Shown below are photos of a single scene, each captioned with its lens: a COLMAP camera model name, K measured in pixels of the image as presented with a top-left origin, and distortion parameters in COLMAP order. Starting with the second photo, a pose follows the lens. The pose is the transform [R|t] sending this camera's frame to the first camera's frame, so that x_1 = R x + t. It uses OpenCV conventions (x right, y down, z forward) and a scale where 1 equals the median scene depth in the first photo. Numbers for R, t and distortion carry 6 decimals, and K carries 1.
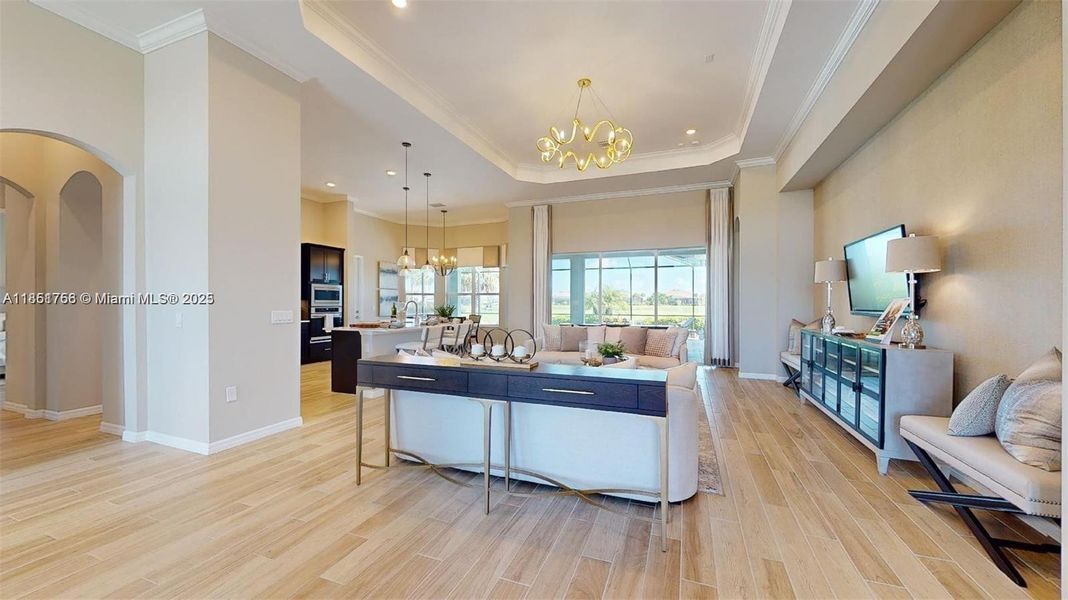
lens RADIAL K [[392.7, 0, 535.6], [0, 392.7, 299.3], [0, 0, 1]] dist [-0.000277, -0.000293]
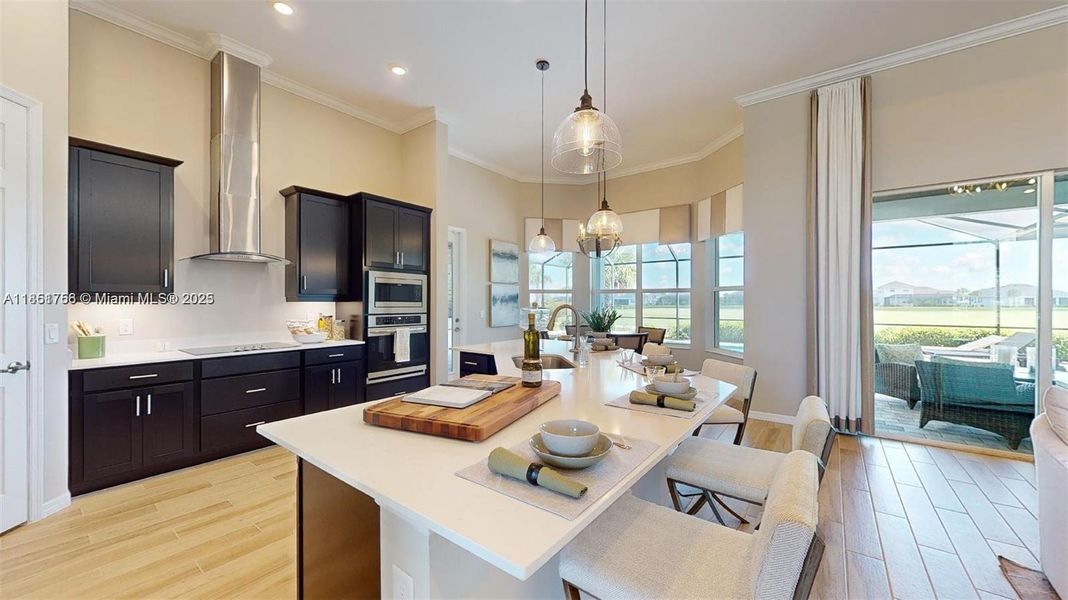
lens RADIAL K [[392.7, 0, 534.6], [0, 392.7, 301.7], [0, 0, 1]] dist [-0.000277, -0.000293]
pose [[0.962549, 0.002774, -0.271094, -0.190067], [-0.000453, 0.999963, 0.008626, -0.002707], [0.271108, -0.008180, 0.962514, 0.490220]]
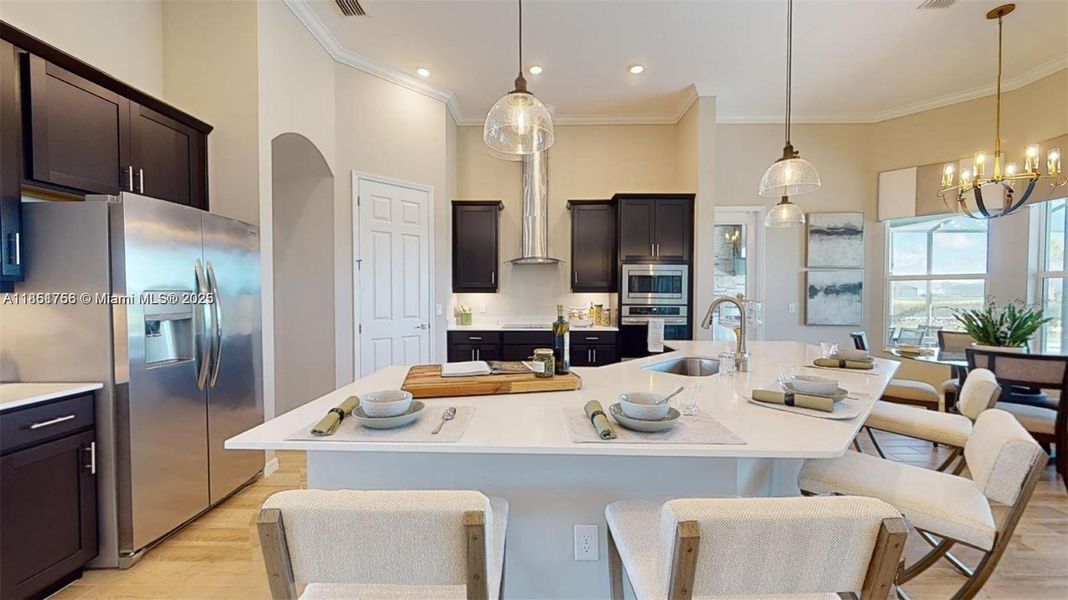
lens RADIAL K [[392.7, 0, 534.1], [0, 392.7, 301.9], [0, 0, 1]] dist [-0.000277, -0.000293]
pose [[0.345316, 0.024983, -0.938154, -0.066223], [0.006029, 0.999566, 0.028838, -0.002211], [0.938467, -0.015614, 0.345015, 0.601344]]
